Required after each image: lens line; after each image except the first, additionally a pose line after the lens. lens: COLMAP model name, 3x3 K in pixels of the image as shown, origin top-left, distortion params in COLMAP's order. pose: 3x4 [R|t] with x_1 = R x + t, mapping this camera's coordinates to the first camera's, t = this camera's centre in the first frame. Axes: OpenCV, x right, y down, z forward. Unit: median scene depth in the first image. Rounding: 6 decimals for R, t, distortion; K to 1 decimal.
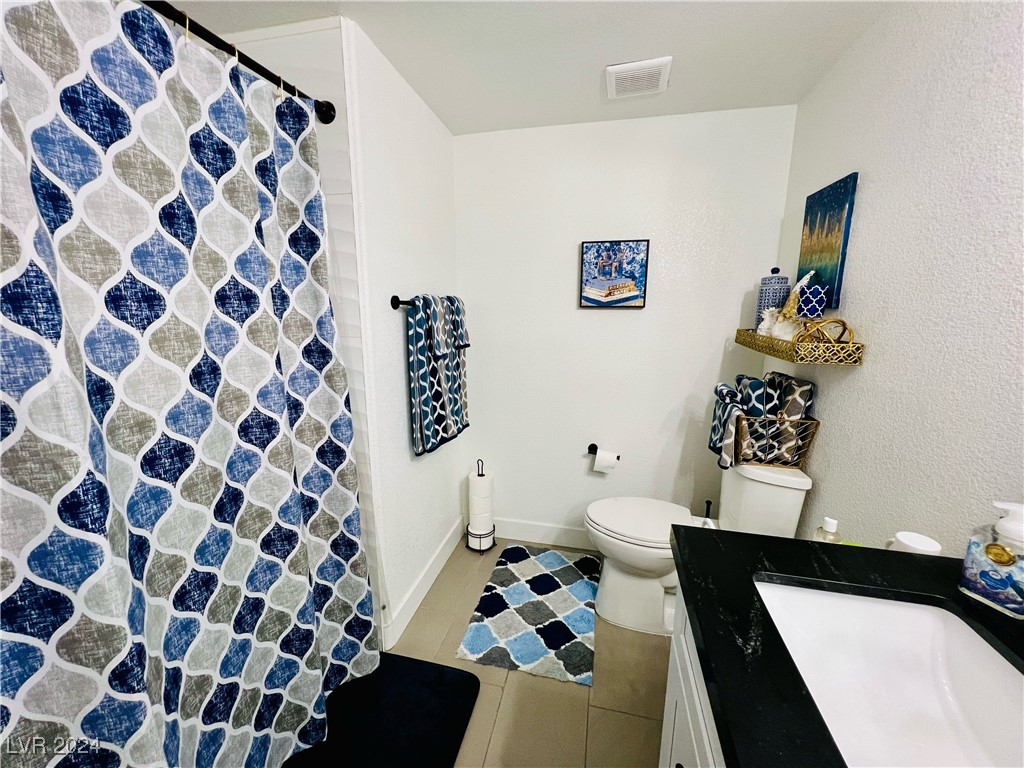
lens RADIAL K [[410.5, 0, 512.9], [0, 410.5, 386.6], [0, 0, 1]] dist [-0.003801, 0.001886]
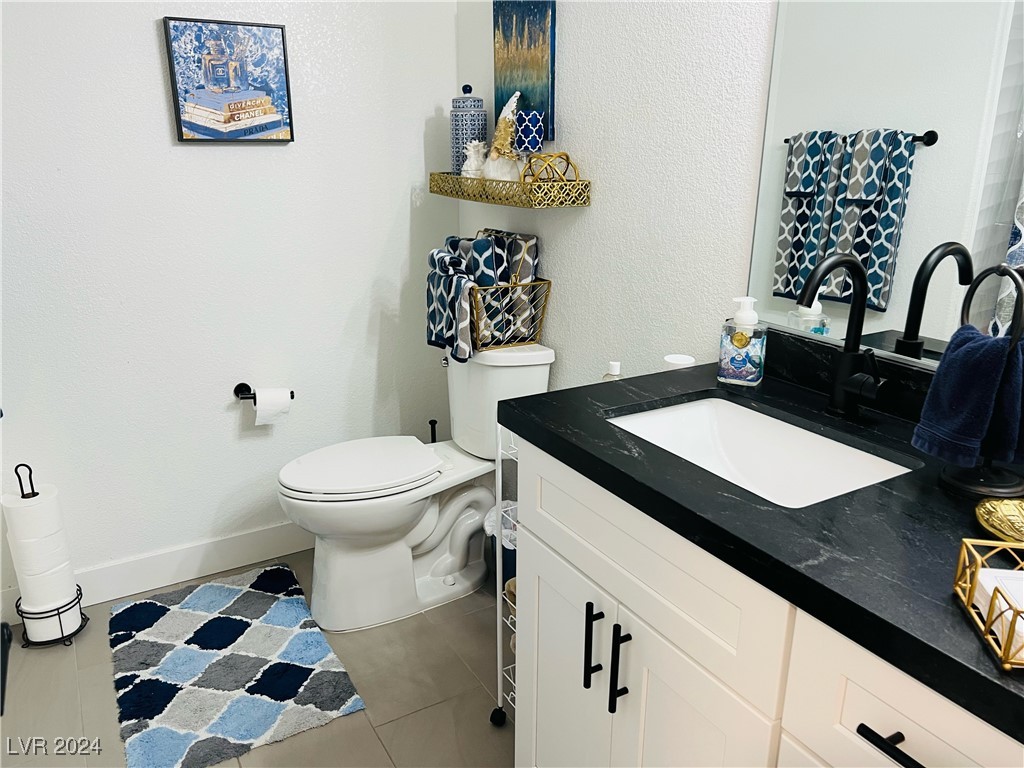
lens RADIAL K [[775.7, 0, 510.4], [0, 775.7, 391.7], [0, 0, 1]] dist [0.056054, -0.069570]
pose [[0.724915, -0.210906, 0.655757, -0.339162], [0.139308, 0.977191, 0.160287, 0.034369], [-0.674605, -0.024843, 0.737761, -0.102672]]
